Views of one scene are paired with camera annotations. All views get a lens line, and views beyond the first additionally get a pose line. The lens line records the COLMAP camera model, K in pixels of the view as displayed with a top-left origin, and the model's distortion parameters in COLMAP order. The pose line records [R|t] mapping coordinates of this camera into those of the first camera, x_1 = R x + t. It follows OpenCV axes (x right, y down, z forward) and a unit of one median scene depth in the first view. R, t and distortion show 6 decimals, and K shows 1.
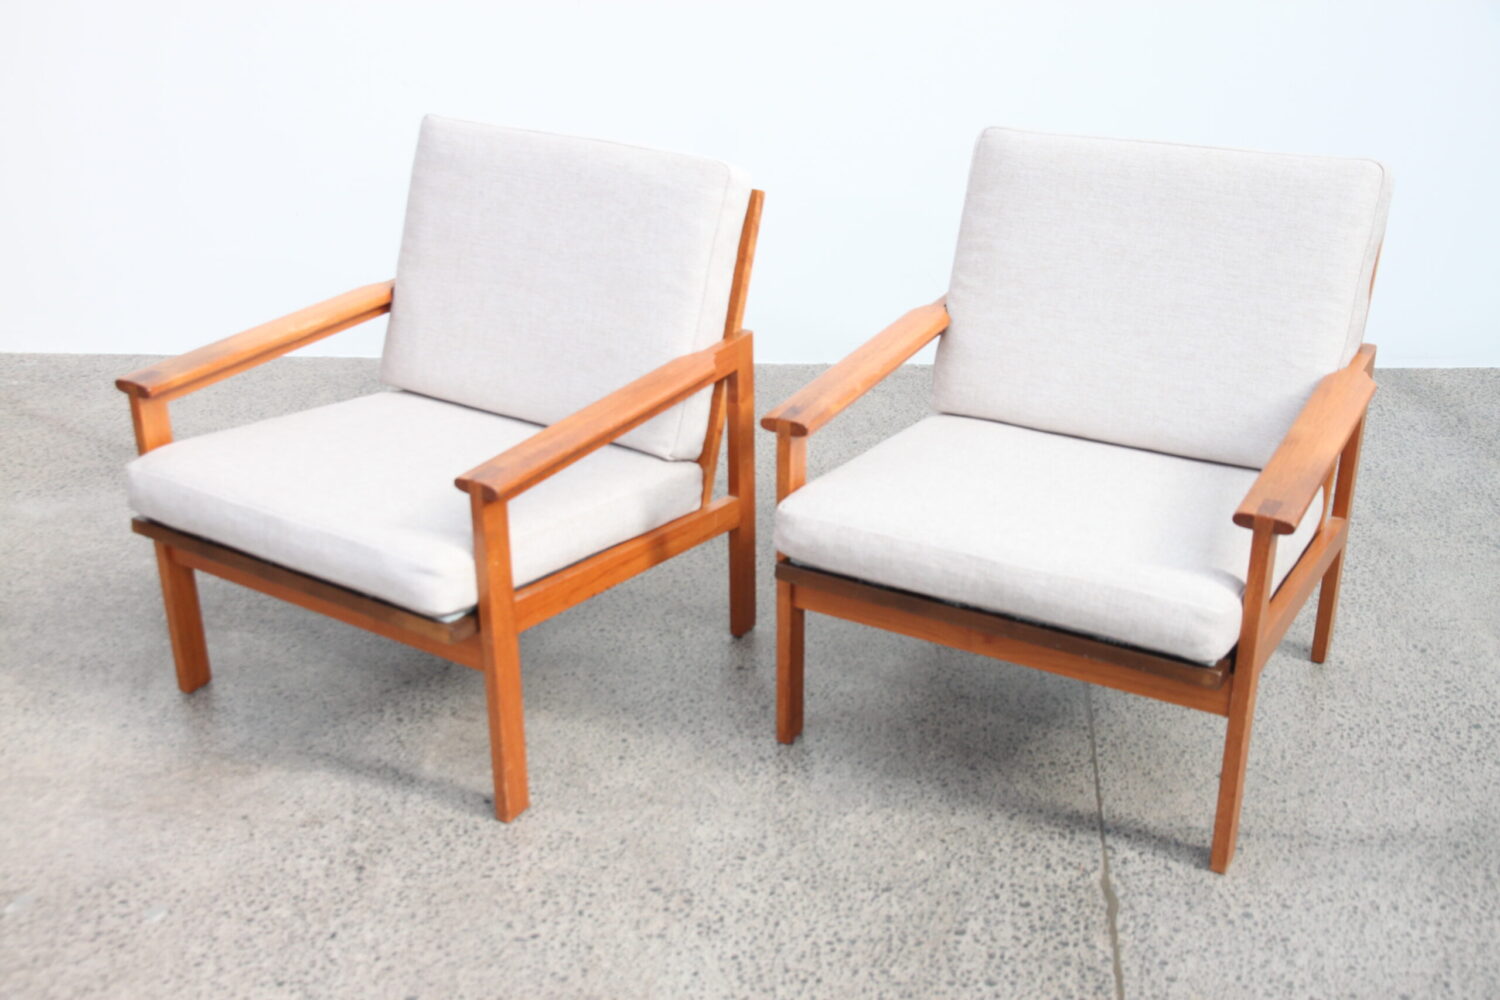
lens RADIAL K [[1721.9, 0, 755.1], [0, 1721.9, 512.5], [0, 0, 1]] dist [0.054639, 0.000000]
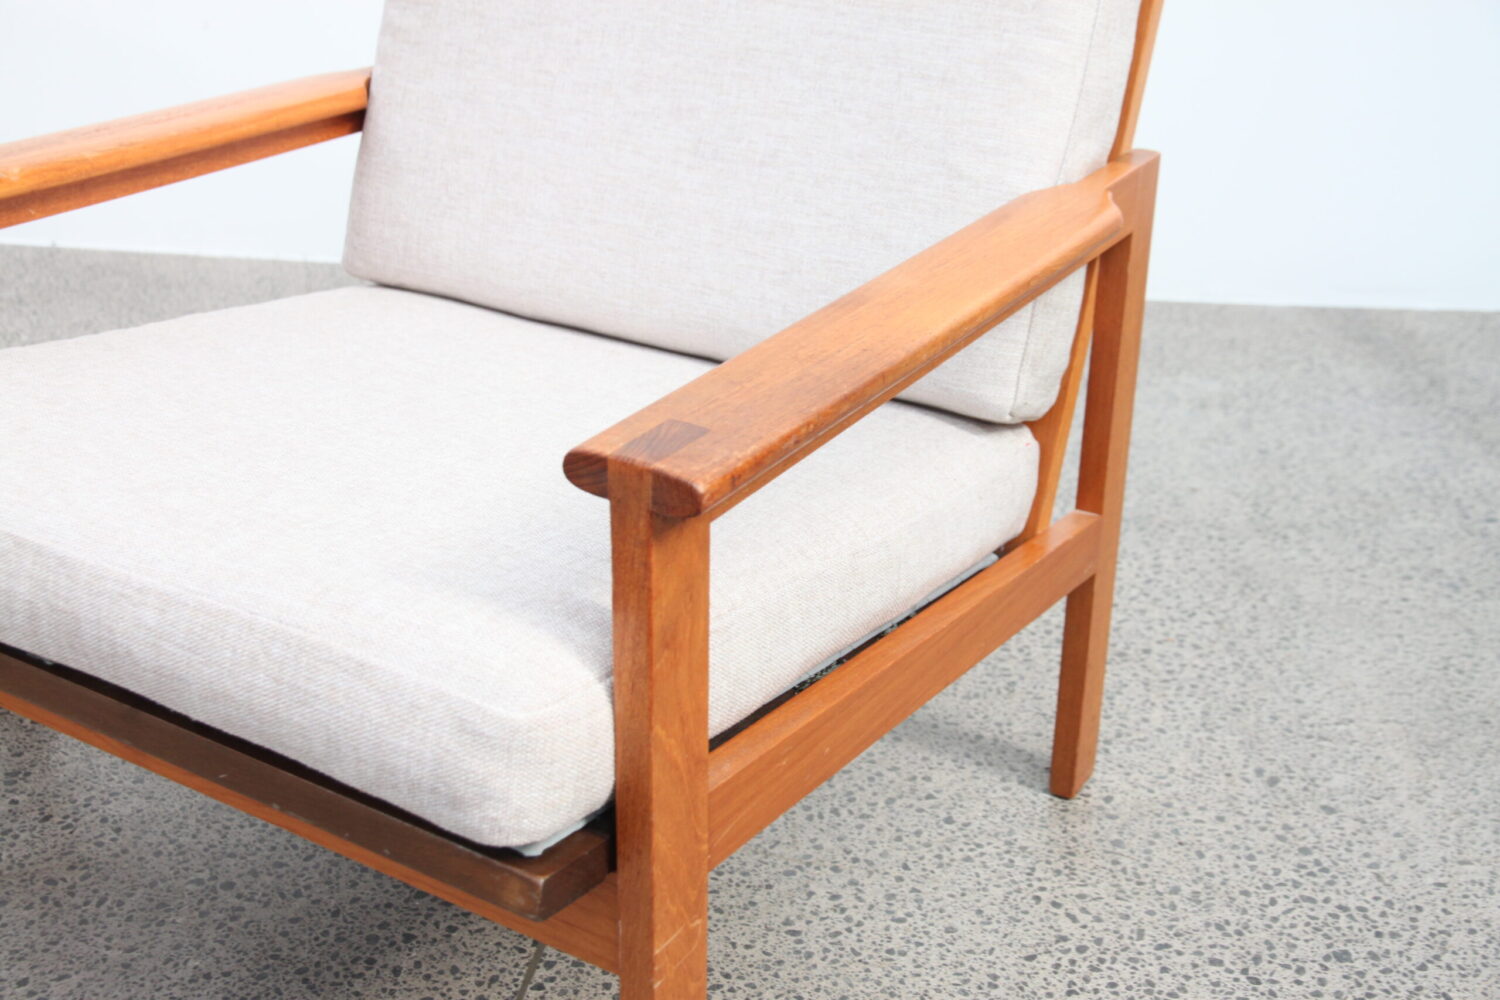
lens RADIAL K [[1835.2, 0, 748.1], [0, 1835.2, 492.2], [0, 0, 1]] dist [0.027857, 0.000000]
pose [[0.998689, 0.042771, -0.028107, 0.302463], [-0.043307, 0.998885, -0.018772, 0.013770], [0.027273, 0.019965, 0.999429, 0.563581]]
